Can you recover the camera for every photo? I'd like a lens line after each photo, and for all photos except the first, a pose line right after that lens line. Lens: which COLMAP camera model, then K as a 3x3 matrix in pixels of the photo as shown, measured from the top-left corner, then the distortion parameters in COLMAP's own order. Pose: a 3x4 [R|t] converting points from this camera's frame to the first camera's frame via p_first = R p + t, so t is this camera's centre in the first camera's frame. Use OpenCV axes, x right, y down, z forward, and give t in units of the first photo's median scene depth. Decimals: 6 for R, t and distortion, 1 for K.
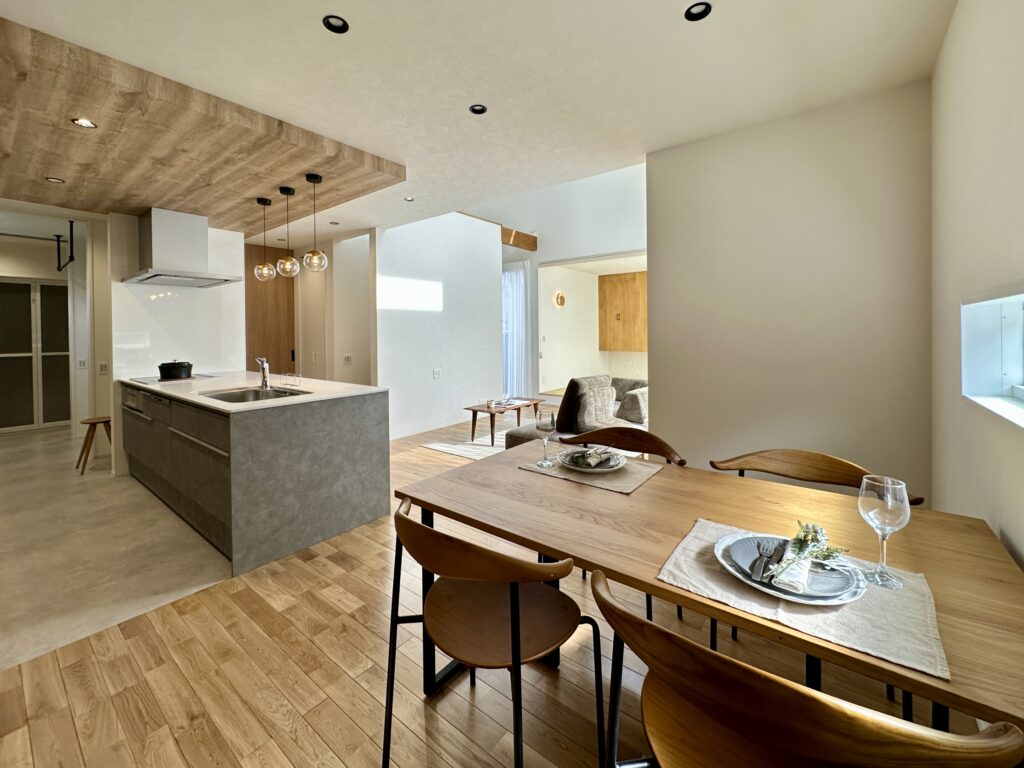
lens RADIAL K [[424.2, 0, 507.2], [0, 424.2, 335.5], [0, 0, 1]] dist [-0.000978, 0.000191]
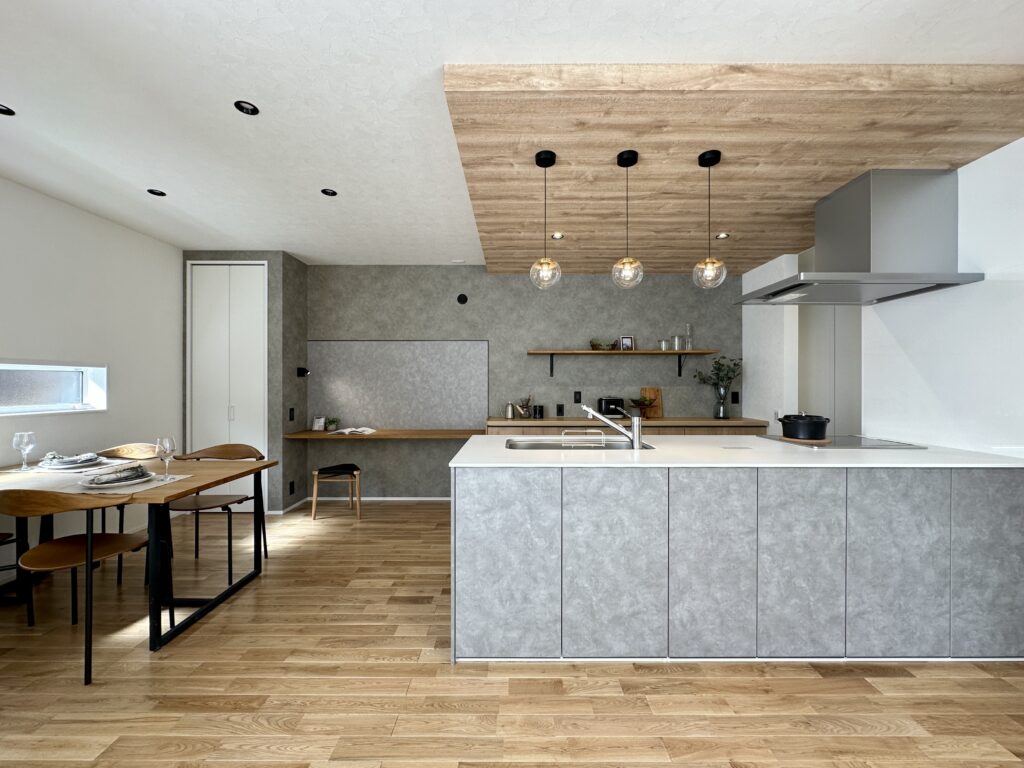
lens RADIAL K [[410.1, 0, 512.0], [0, 410.1, 384.0], [0, 0, 1]] dist [-0.001280, -0.000024]
pose [[-0.785752, 0.012032, -0.618424, 0.023993], [0.002621, 0.999867, 0.016122, -0.002938], [0.618536, 0.011047, -0.785679, 1.755657]]
